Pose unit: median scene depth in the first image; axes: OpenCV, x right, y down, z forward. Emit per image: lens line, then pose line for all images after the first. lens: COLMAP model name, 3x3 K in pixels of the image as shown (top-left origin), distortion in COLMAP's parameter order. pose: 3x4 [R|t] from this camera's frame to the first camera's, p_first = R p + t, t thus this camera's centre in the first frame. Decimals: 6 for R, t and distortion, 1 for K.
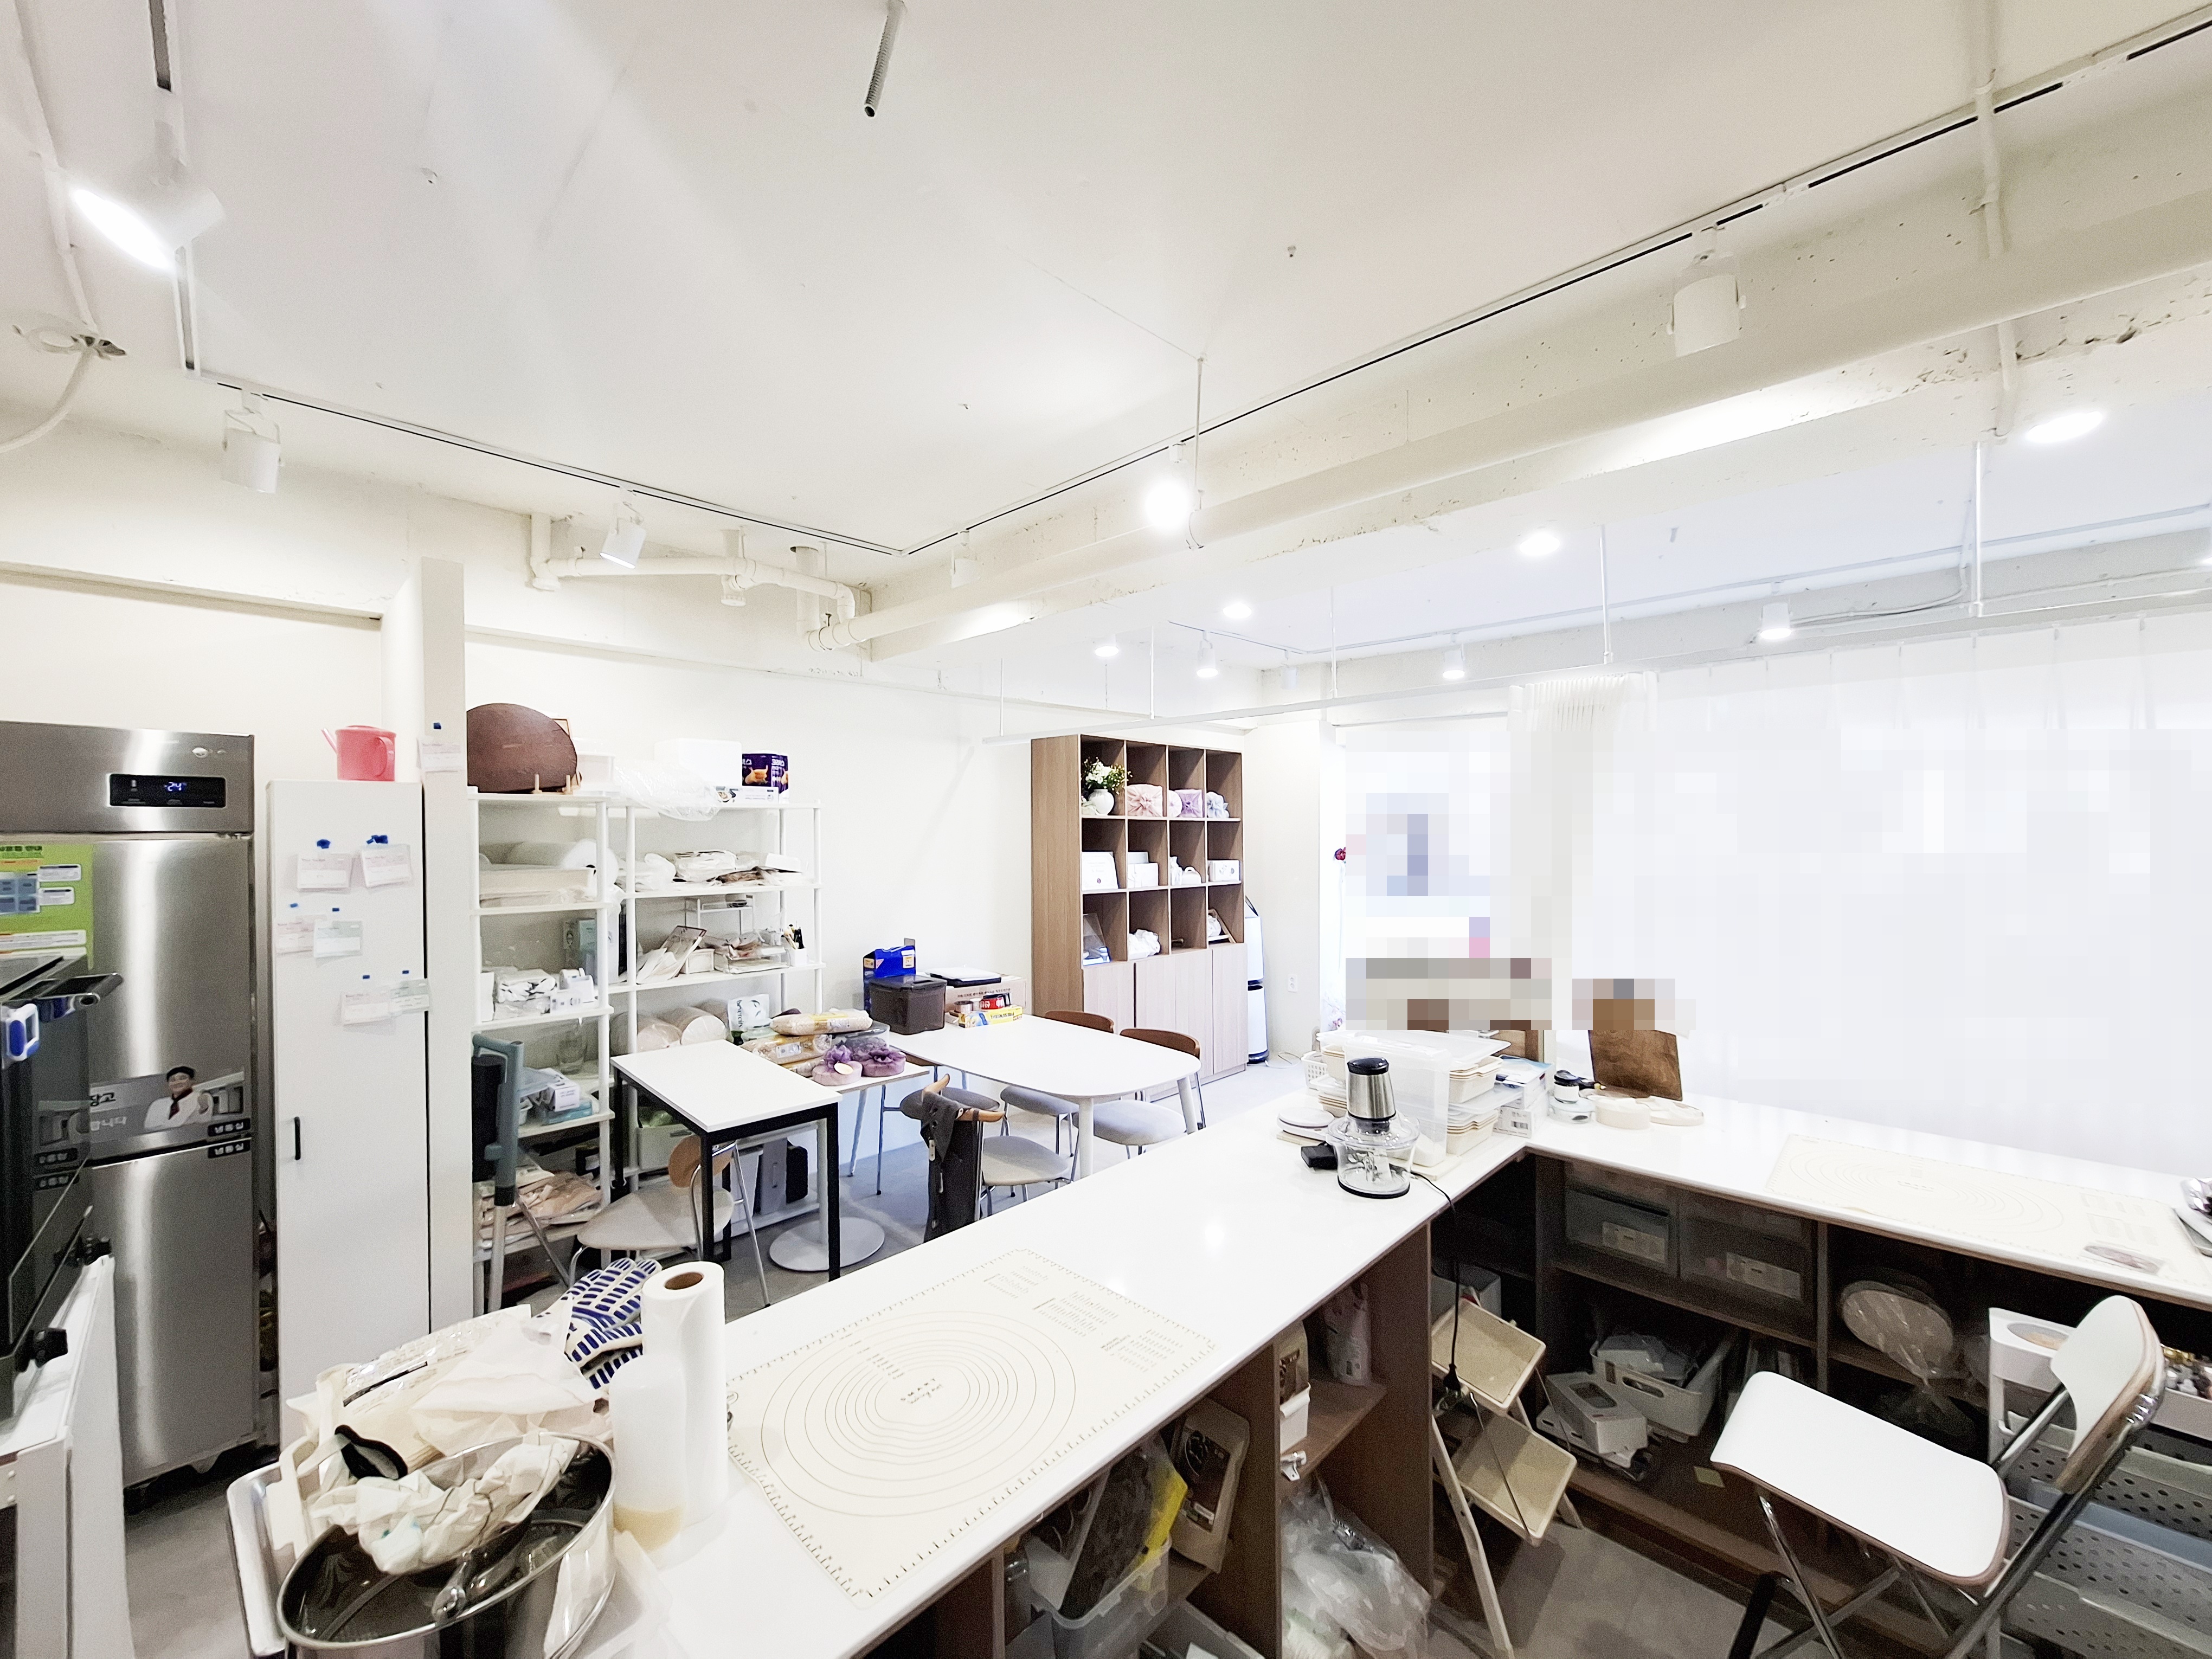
lens RADIAL K [[892.4, 0, 1099.4], [0, 892.4, 833.2], [0, 0, 1]] dist [-0.000442, 0.003478]
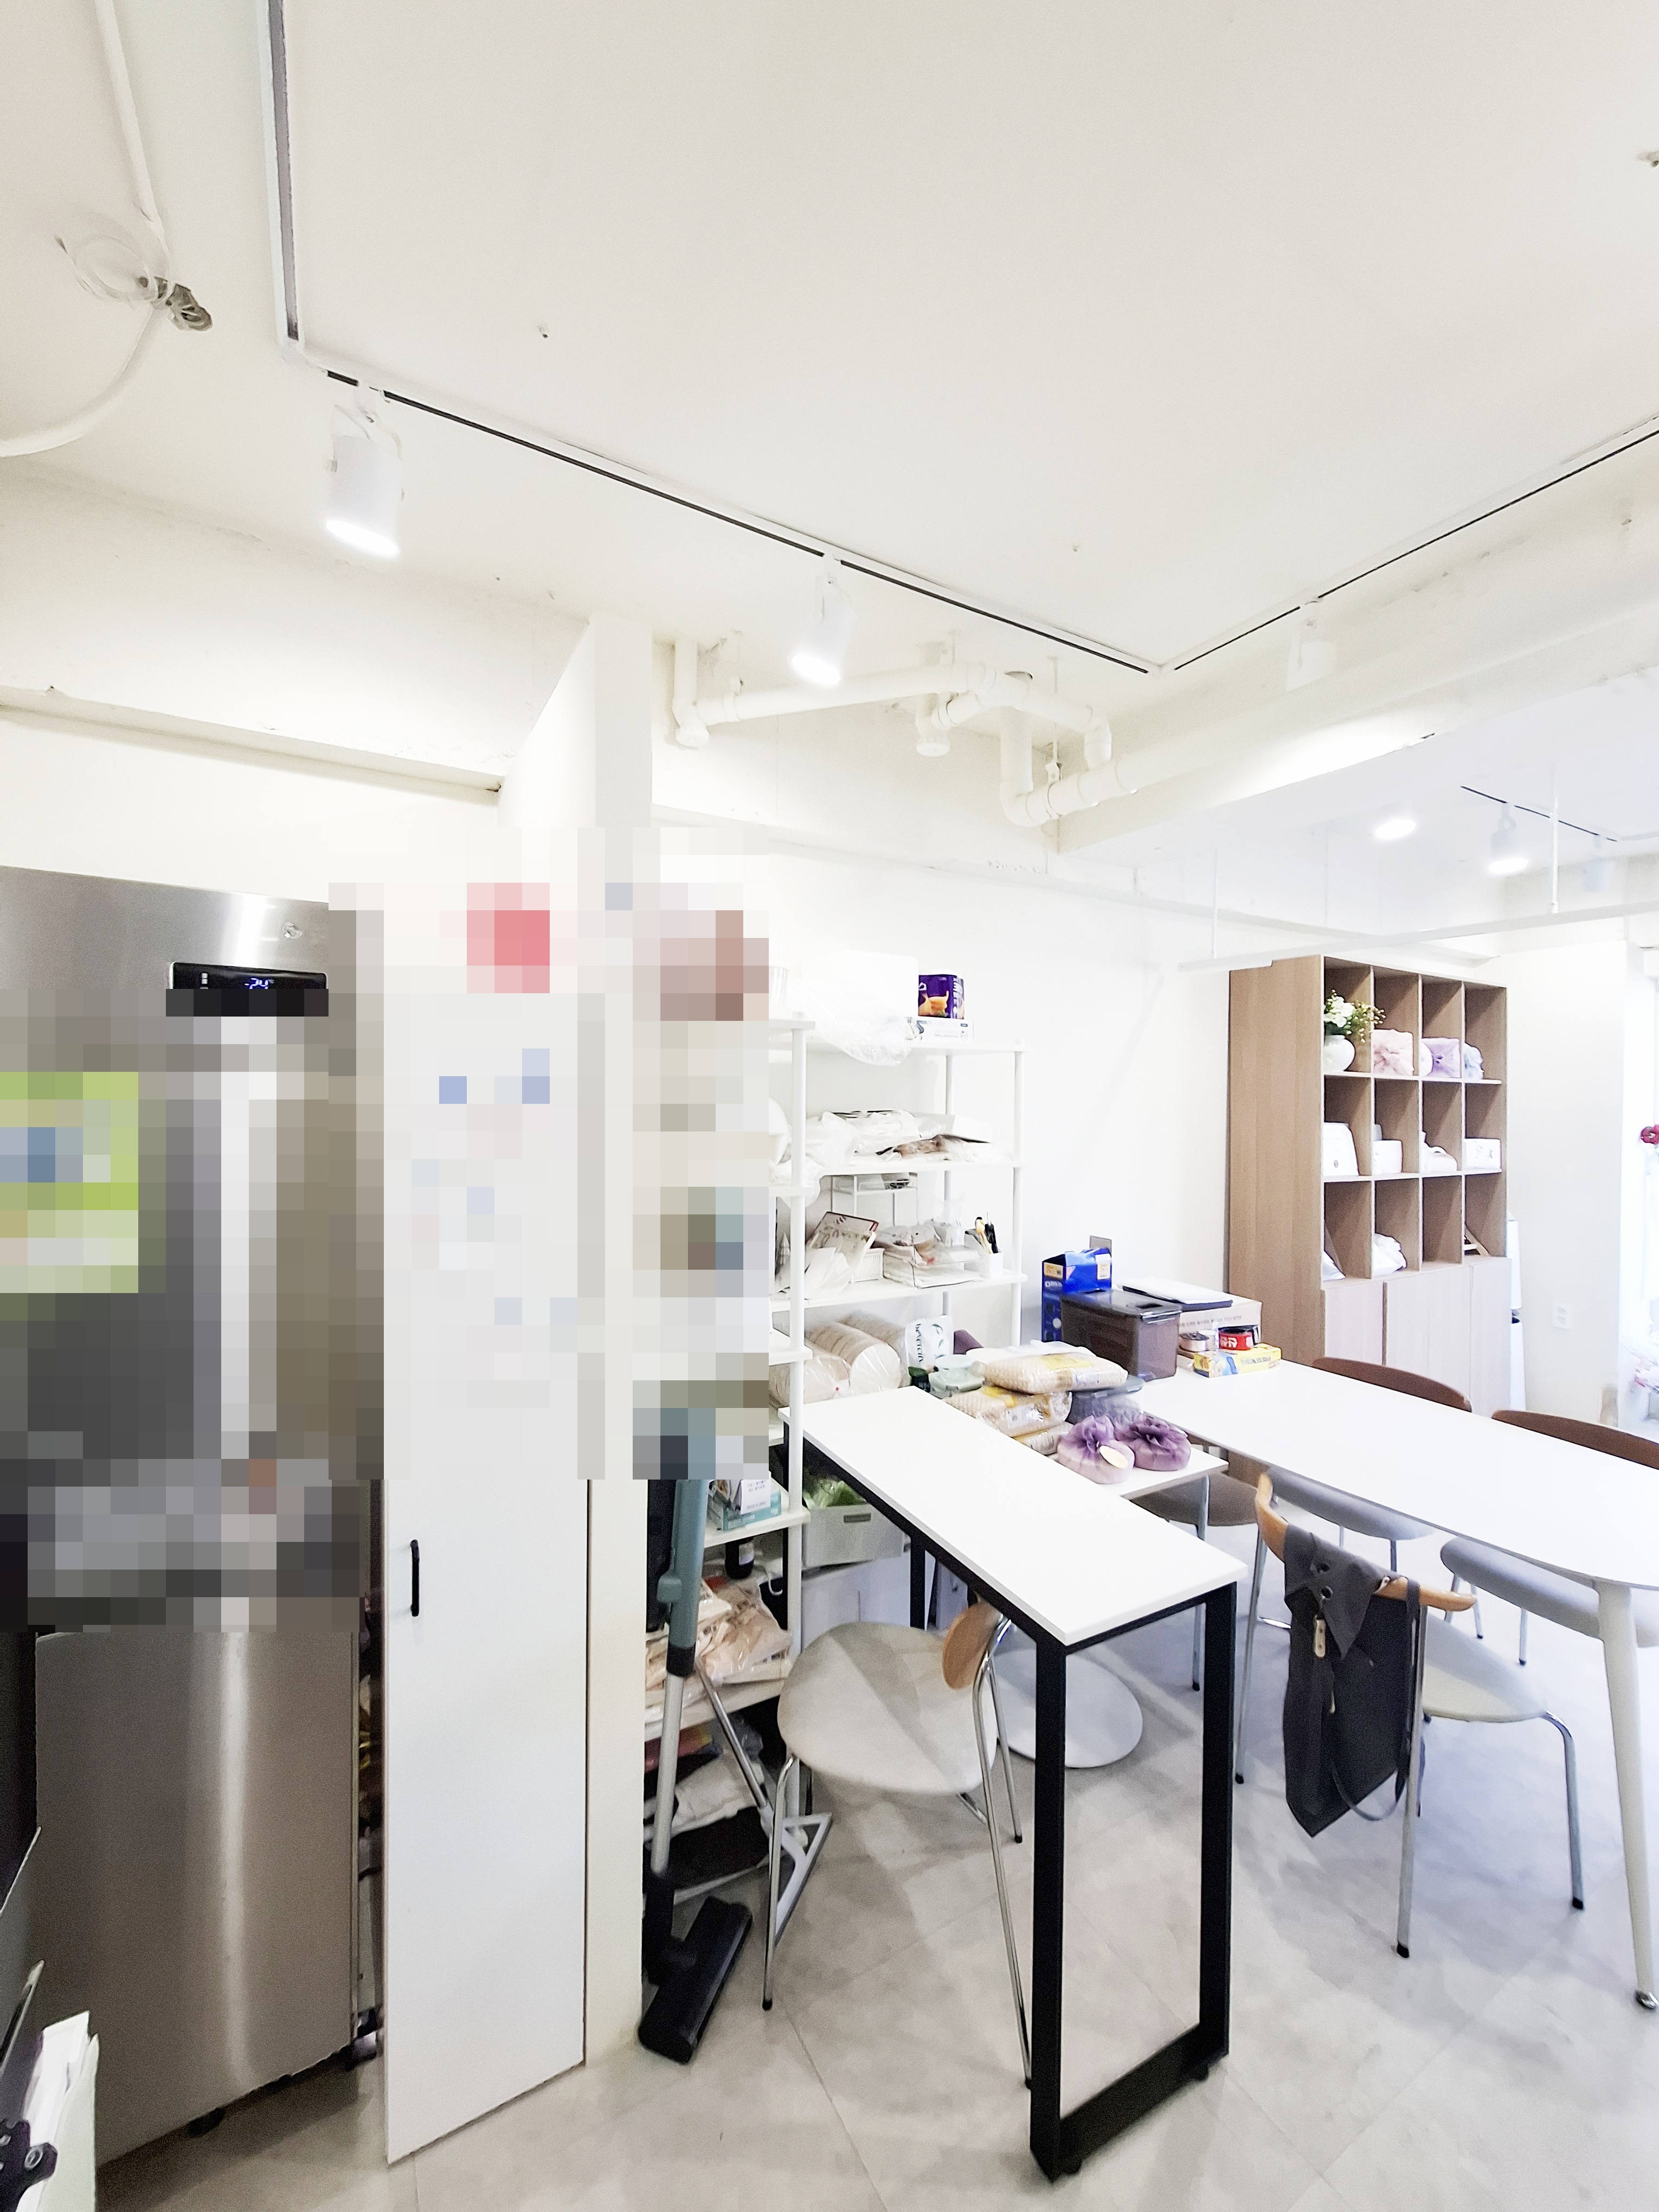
lens RADIAL K [[892.4, 0, 830.9], [0, 892.4, 1097.8], [0, 0, 1]] dist [-0.000442, 0.003478]
pose [[0.967208, 0.017503, -0.253380, -0.280646], [-0.017504, 0.999844, 0.002250, 0.008543], [0.253380, 0.002258, 0.967364, 0.286944]]
